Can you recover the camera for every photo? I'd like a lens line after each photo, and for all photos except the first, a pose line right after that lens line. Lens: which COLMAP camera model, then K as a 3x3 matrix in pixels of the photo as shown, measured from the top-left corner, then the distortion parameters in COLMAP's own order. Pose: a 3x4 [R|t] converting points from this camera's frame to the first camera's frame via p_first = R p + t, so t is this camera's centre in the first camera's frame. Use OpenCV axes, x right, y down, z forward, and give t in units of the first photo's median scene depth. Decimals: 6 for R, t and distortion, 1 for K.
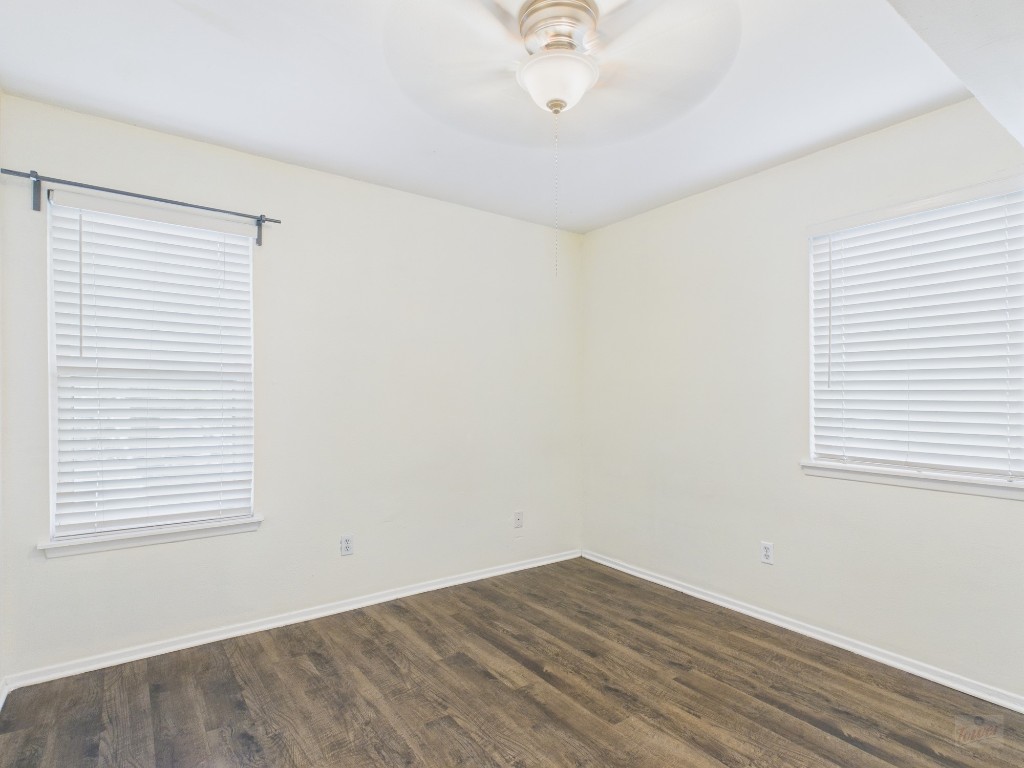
lens RADIAL K [[540.3, 0, 515.1], [0, 540.3, 386.8], [0, 0, 1]] dist [0.003355, 0.001297]
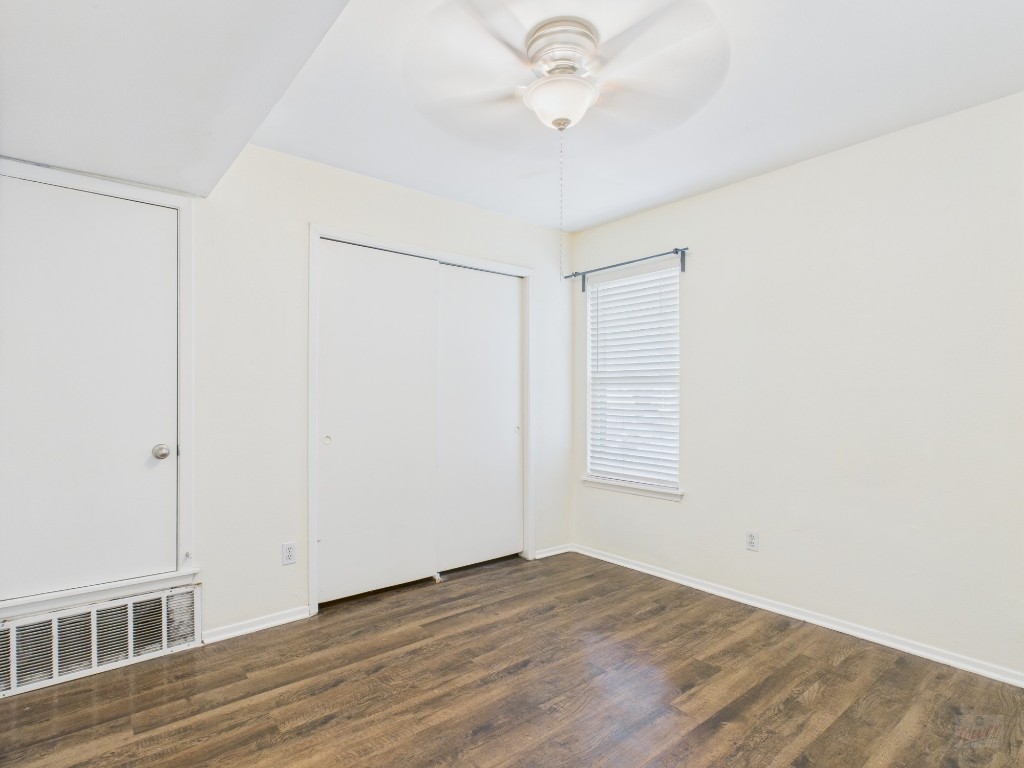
lens RADIAL K [[540.3, 0, 511.6], [0, 540.3, 386.5], [0, 0, 1]] dist [0.003355, 0.001297]
pose [[0.062960, -0.020235, -0.997811, 0.823763], [0.019112, 0.999636, -0.019066, 0.017685], [0.997833, -0.017869, 0.063323, 0.596721]]
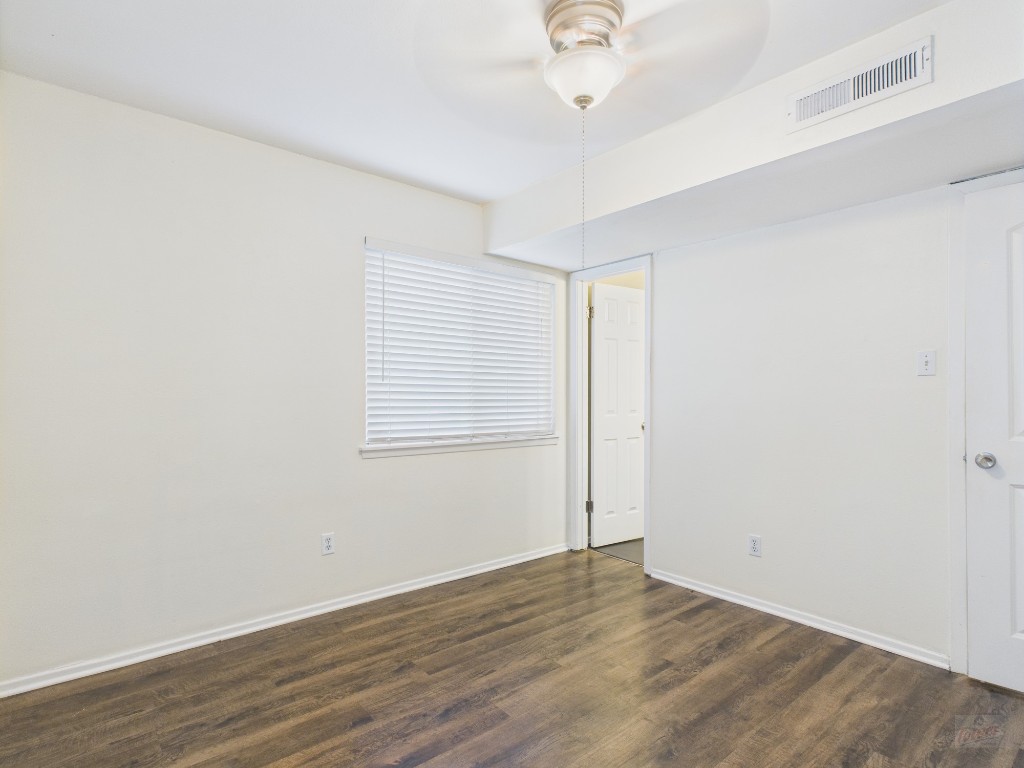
lens RADIAL K [[540.3, 0, 513.6], [0, 540.3, 386.2], [0, 0, 1]] dist [0.003355, 0.001297]
pose [[-0.069997, 0.004066, 0.997539, -0.652518], [-0.028517, 0.999575, -0.006076, 0.012516], [-0.997140, -0.028872, -0.069851, 0.856376]]
